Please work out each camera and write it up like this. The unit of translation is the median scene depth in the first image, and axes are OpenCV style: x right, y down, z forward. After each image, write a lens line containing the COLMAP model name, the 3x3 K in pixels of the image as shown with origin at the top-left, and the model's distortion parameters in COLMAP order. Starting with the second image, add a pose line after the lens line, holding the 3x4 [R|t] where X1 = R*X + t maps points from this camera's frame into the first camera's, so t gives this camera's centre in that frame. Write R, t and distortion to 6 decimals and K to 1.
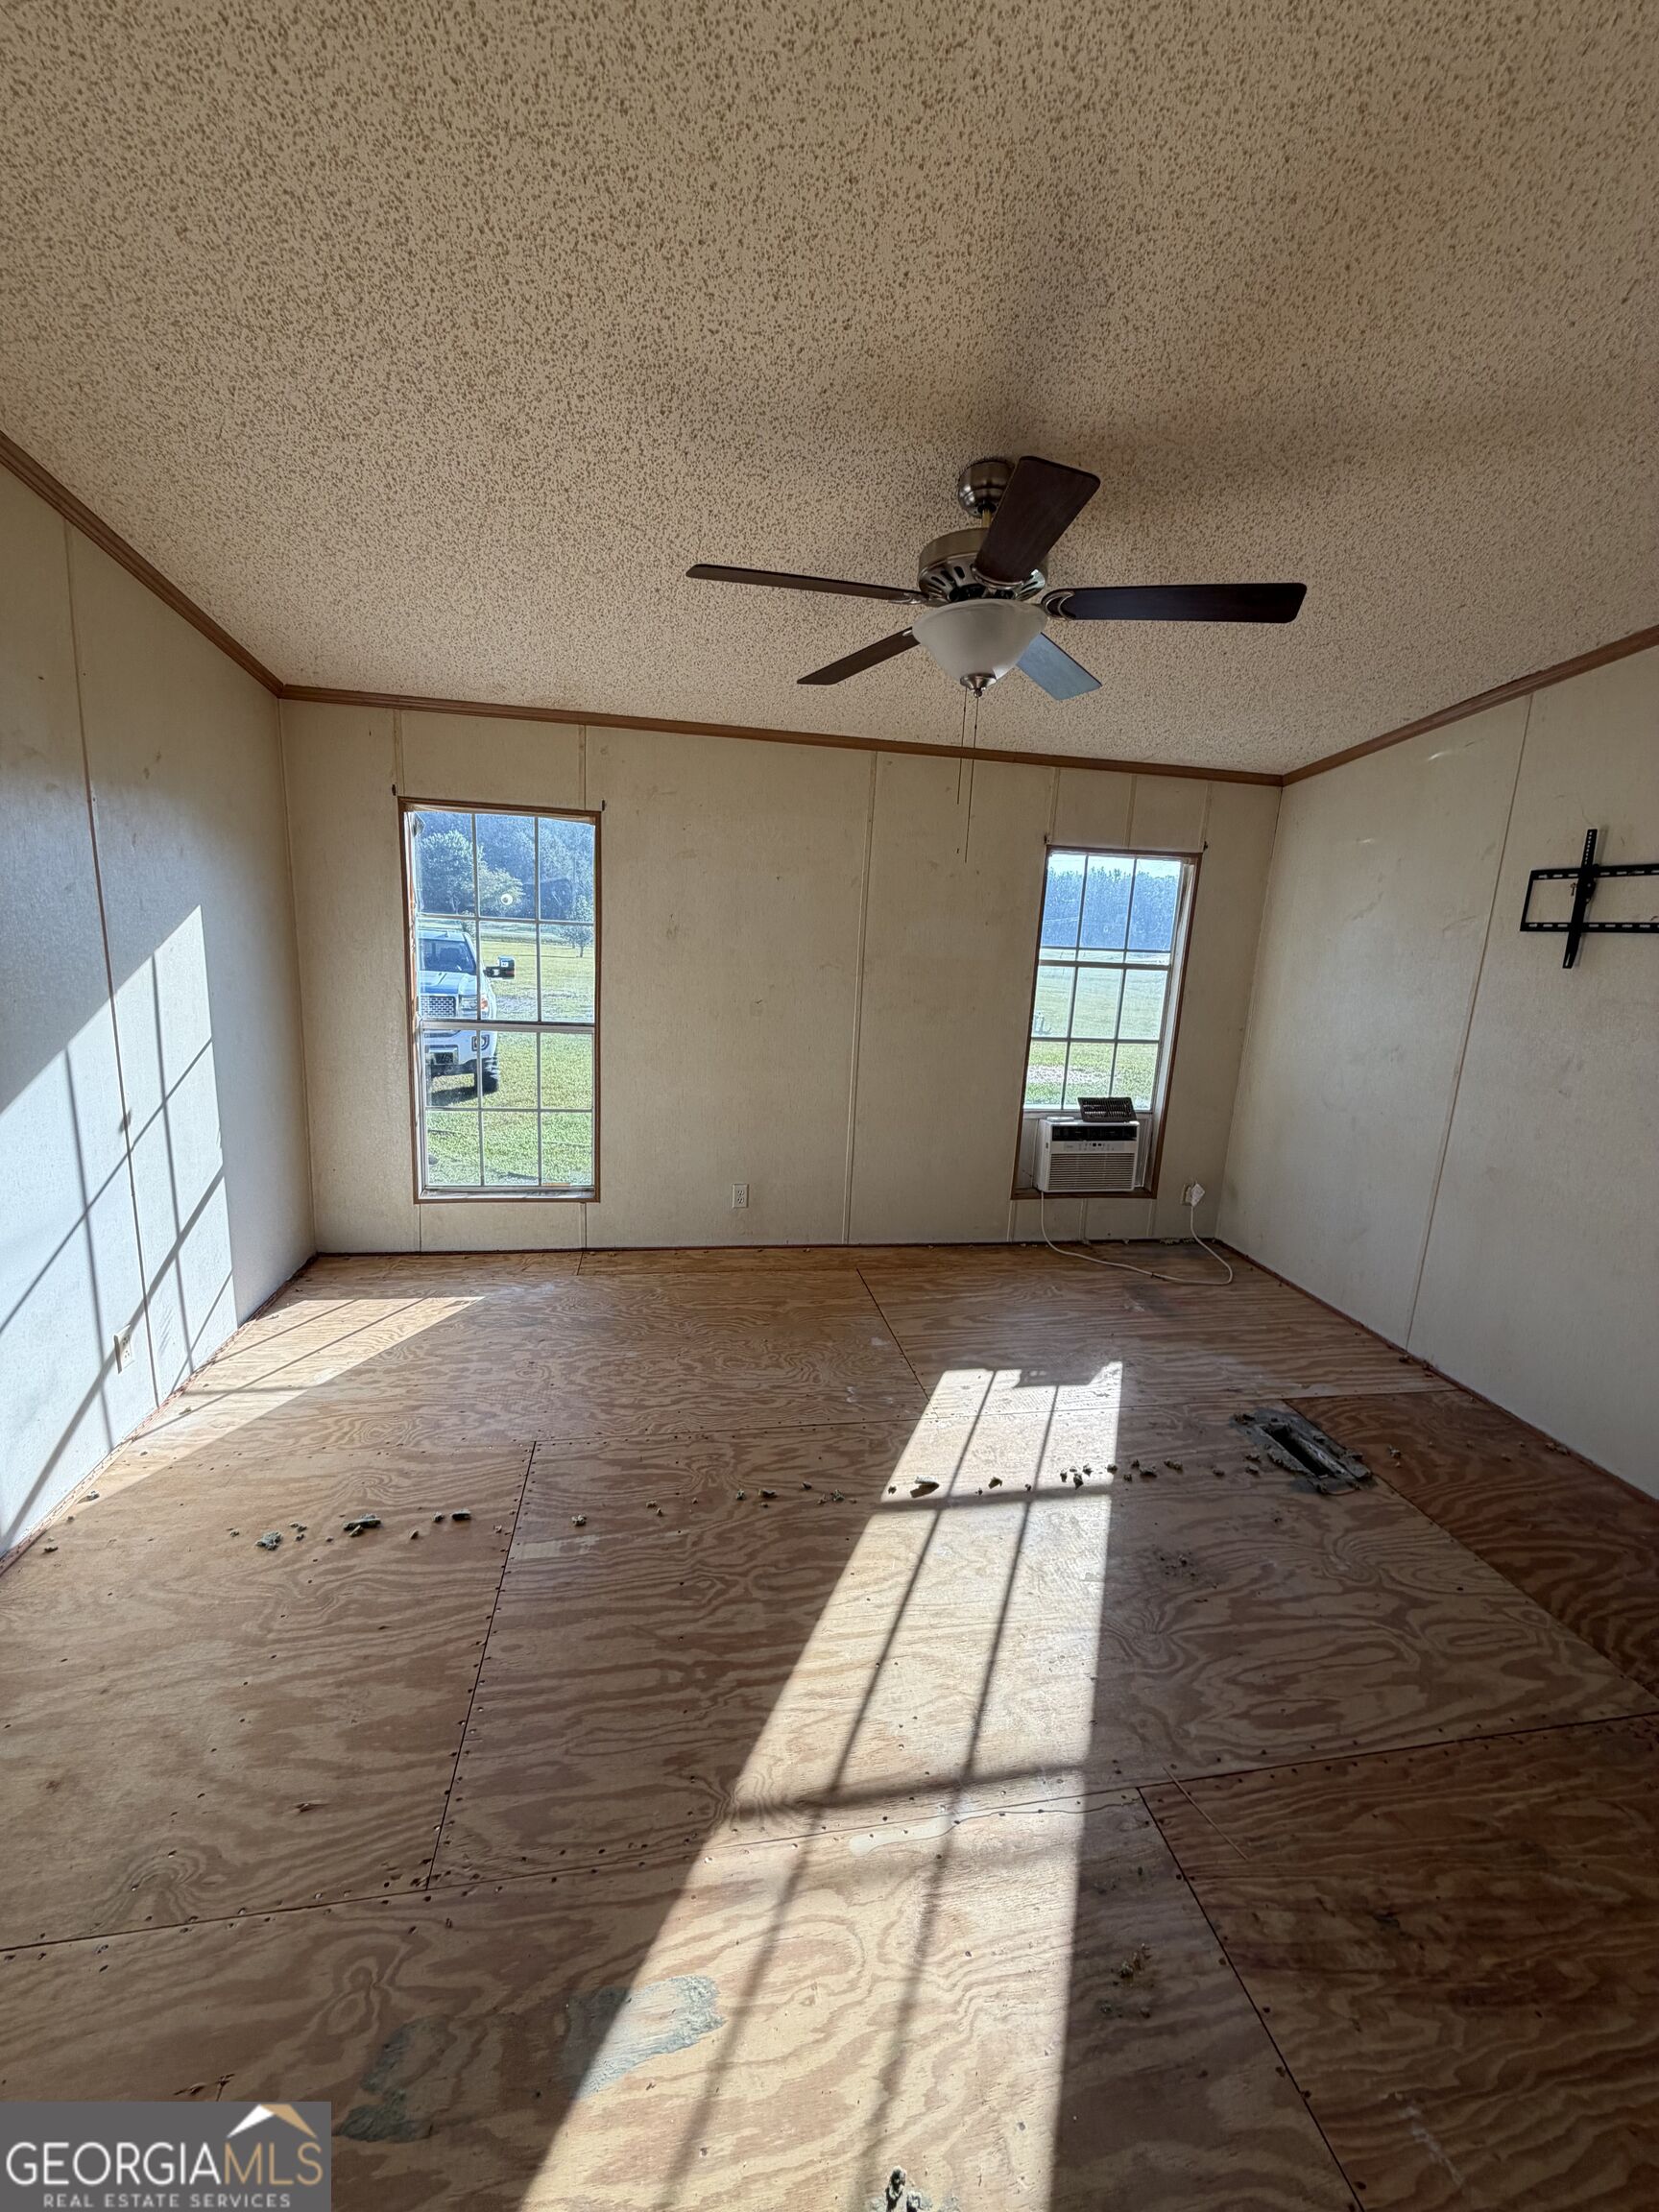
lens RADIAL K [[880.5, 0, 828.8], [0, 880.5, 1100.4], [0, 0, 1]] dist [-0.001314, 0.000161]
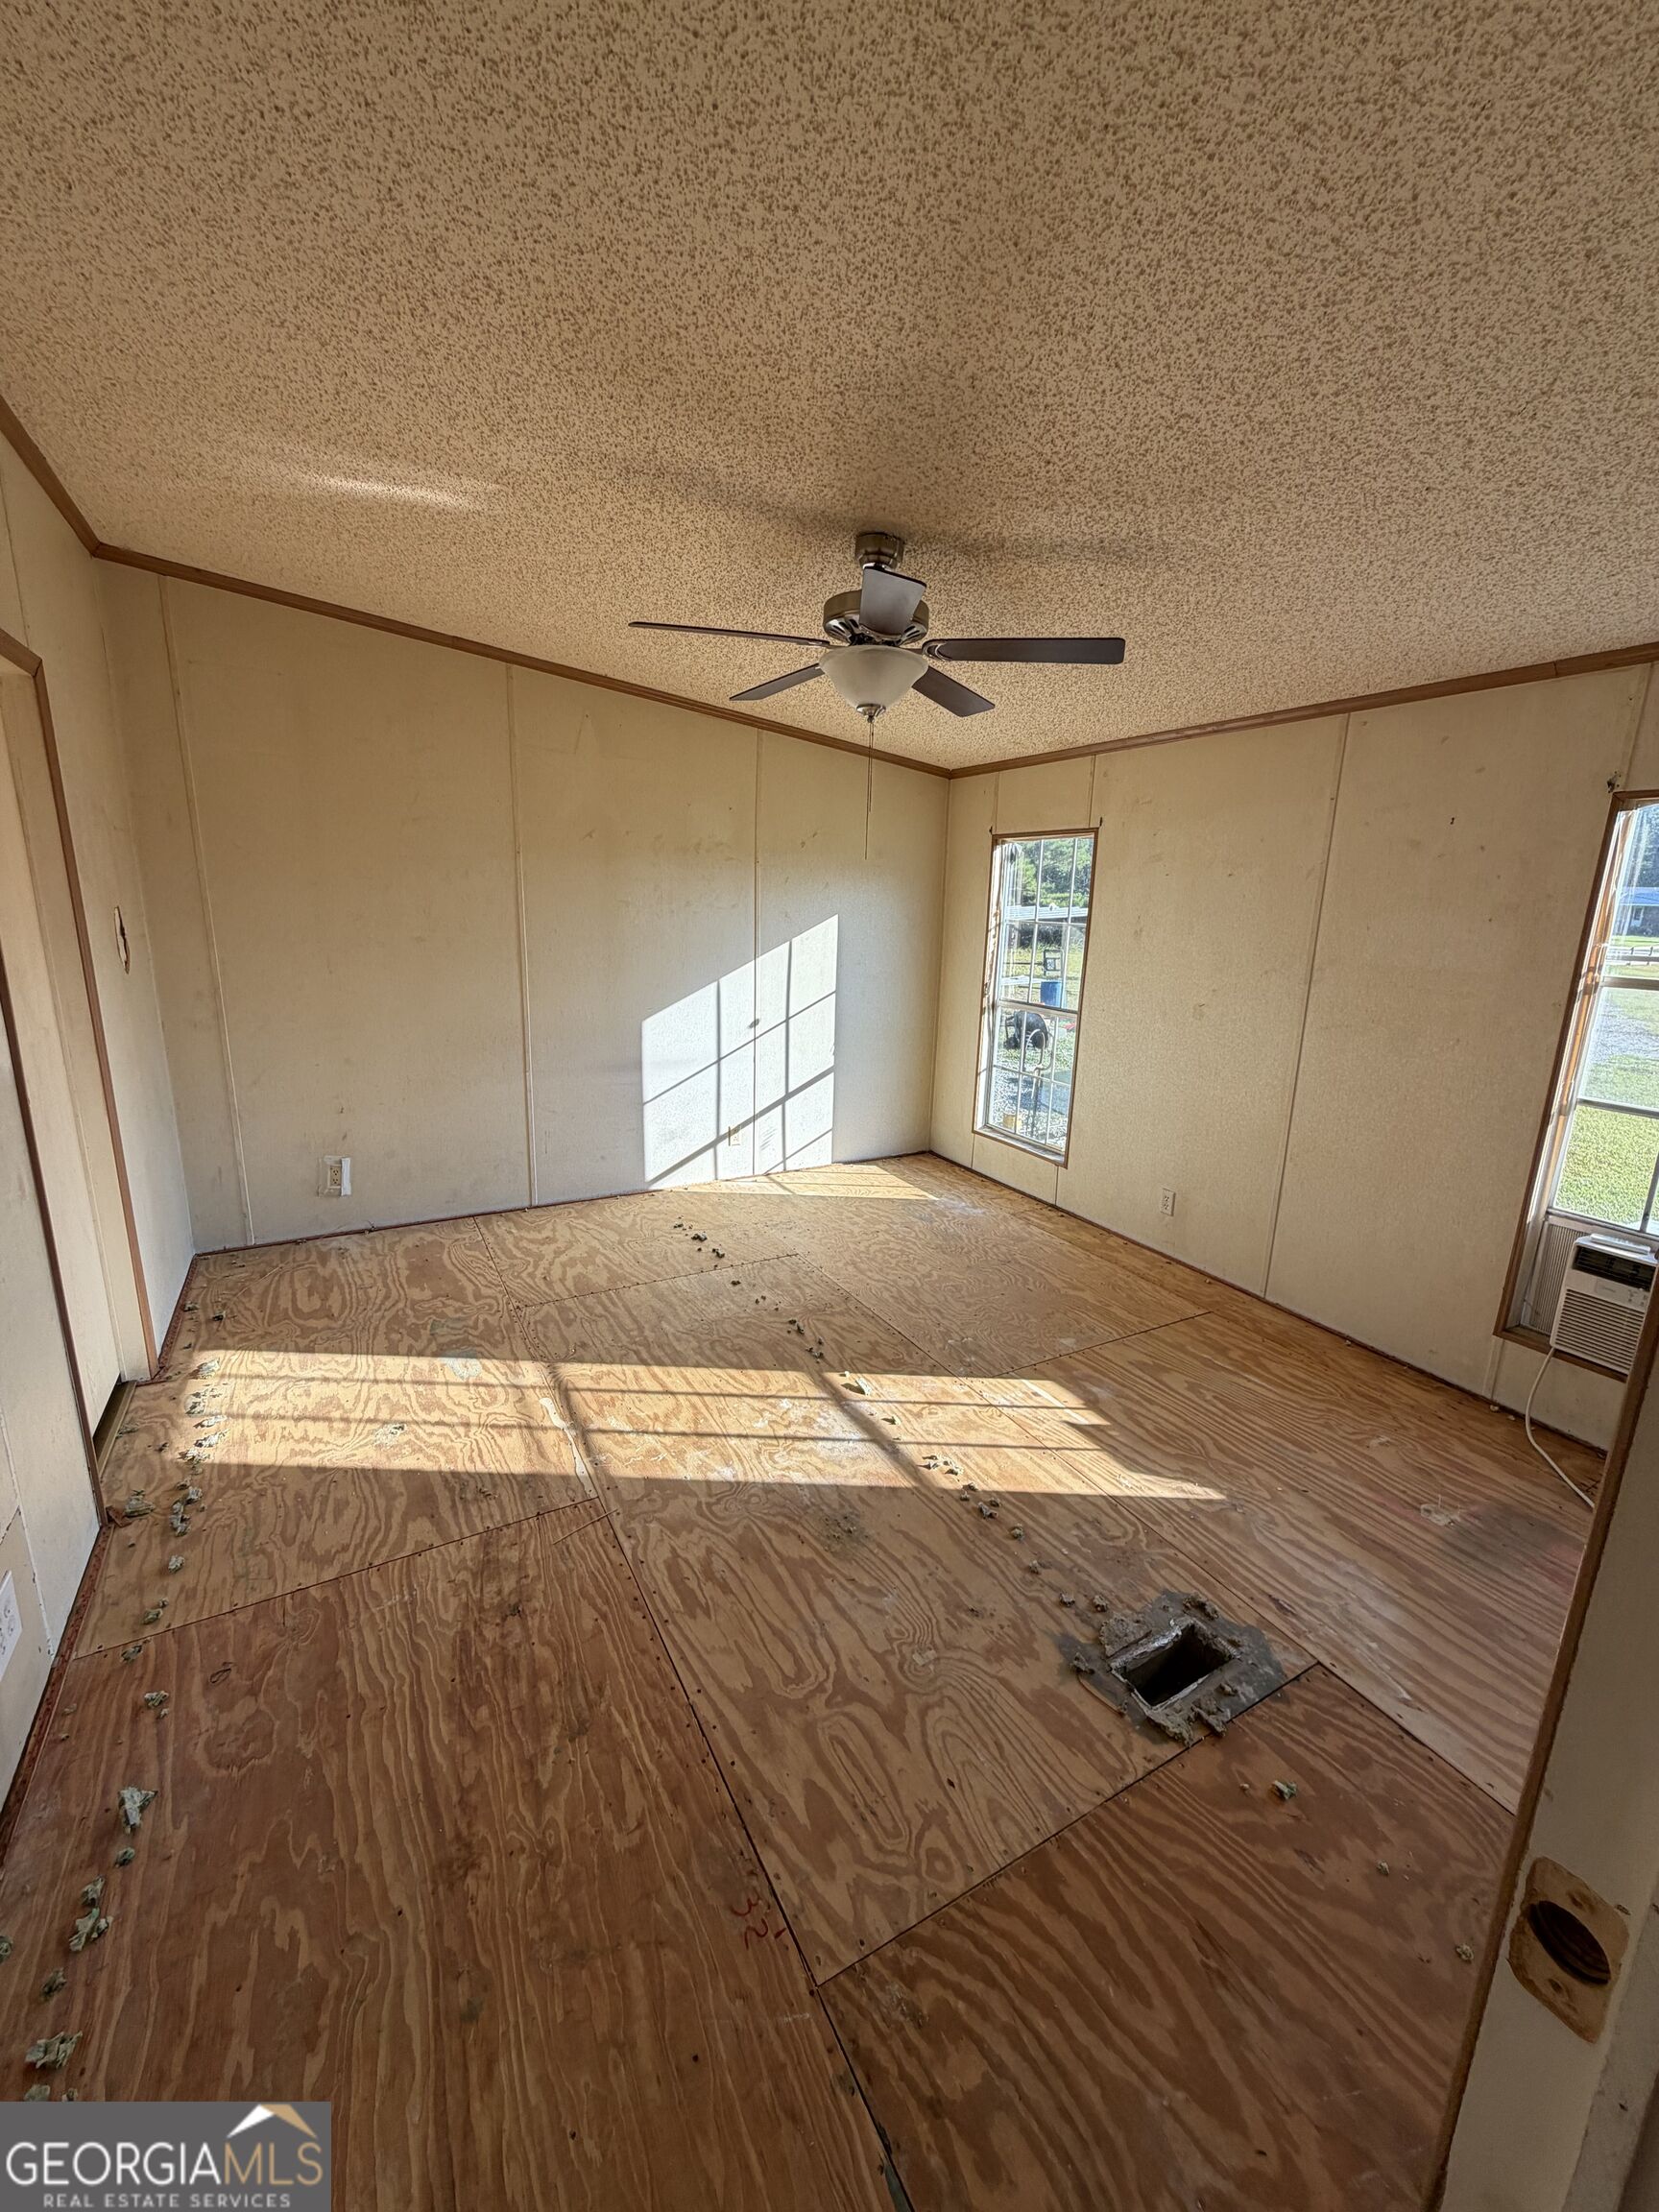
lens RADIAL K [[880.5, 0, 828.8], [0, 880.5, 1100.4], [0, 0, 1]] dist [-0.001314, 0.000161]
pose [[0.322296, 0.172445, -0.930800, 0.926981], [-0.197545, 0.973872, 0.112024, -0.051347], [0.925798, 0.147770, 0.347941, 0.405967]]
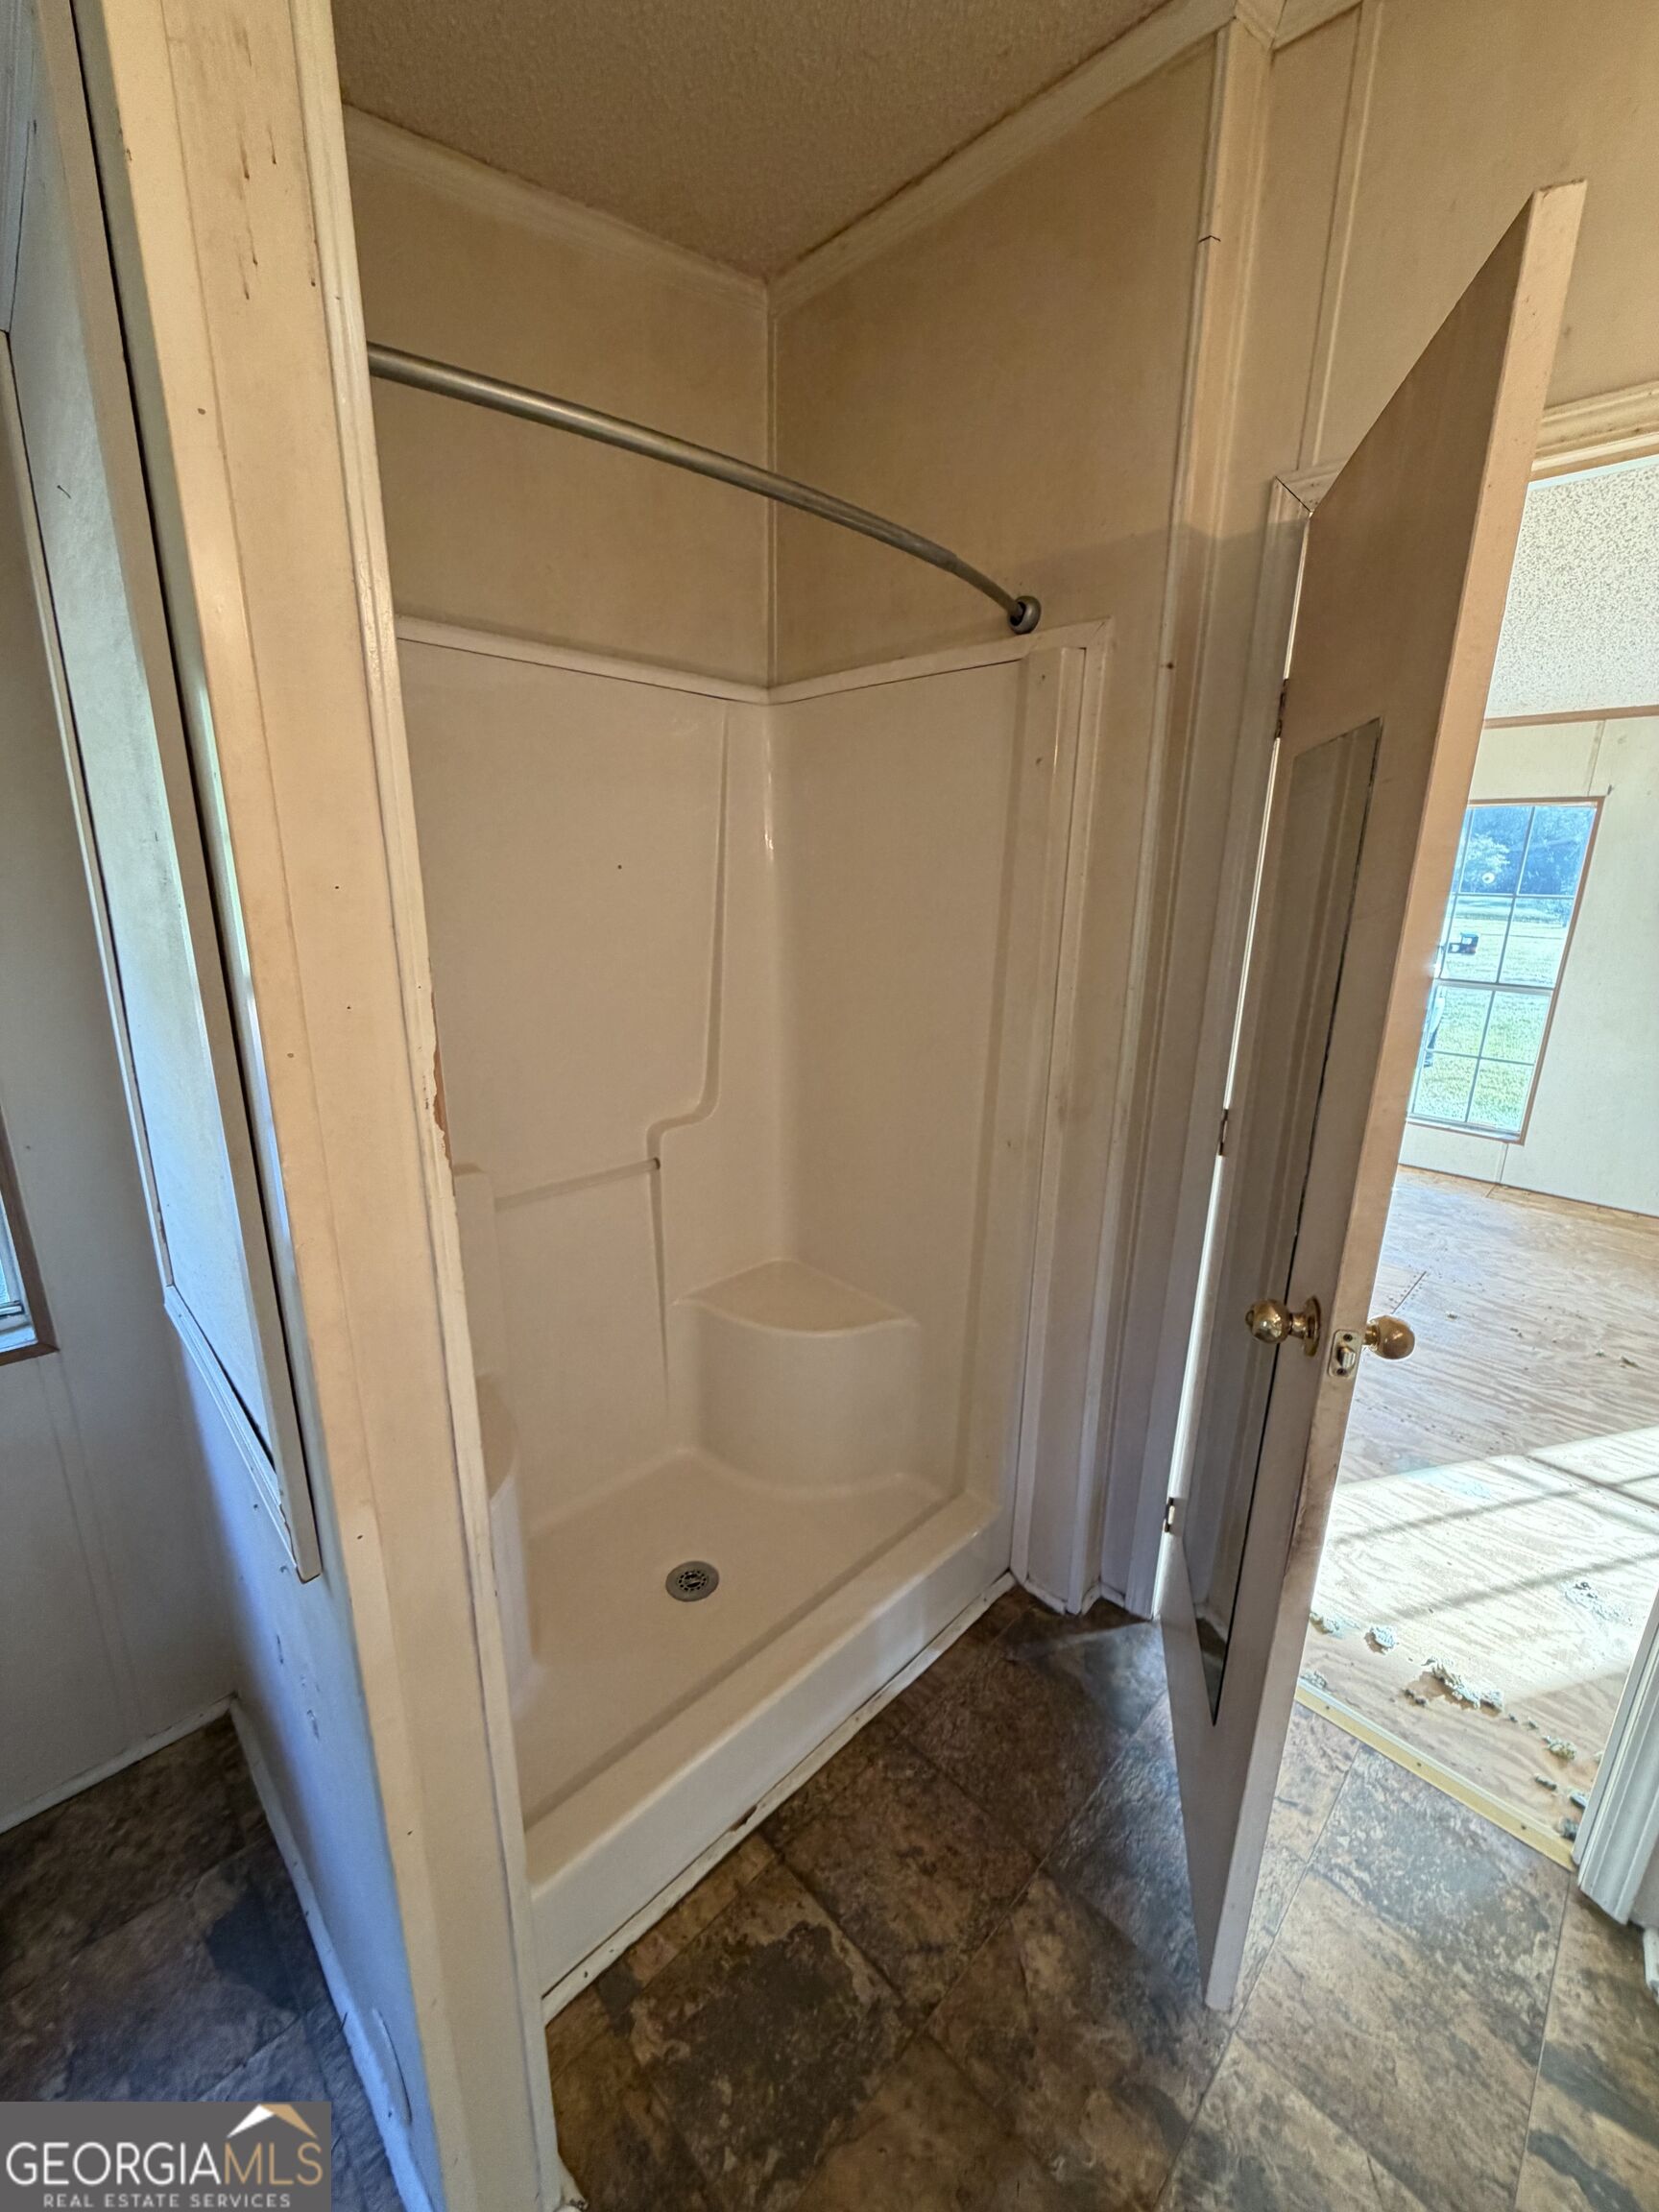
lens RADIAL K [[880.5, 0, 828.8], [0, 880.5, 1100.4], [0, 0, 1]] dist [-0.001314, 0.000161]
pose [[0.568870, 0.171548, -0.804337, 0.176675], [-0.150880, 0.983174, 0.102979, 0.102896], [0.808469, 0.062777, 0.585181, -0.519420]]
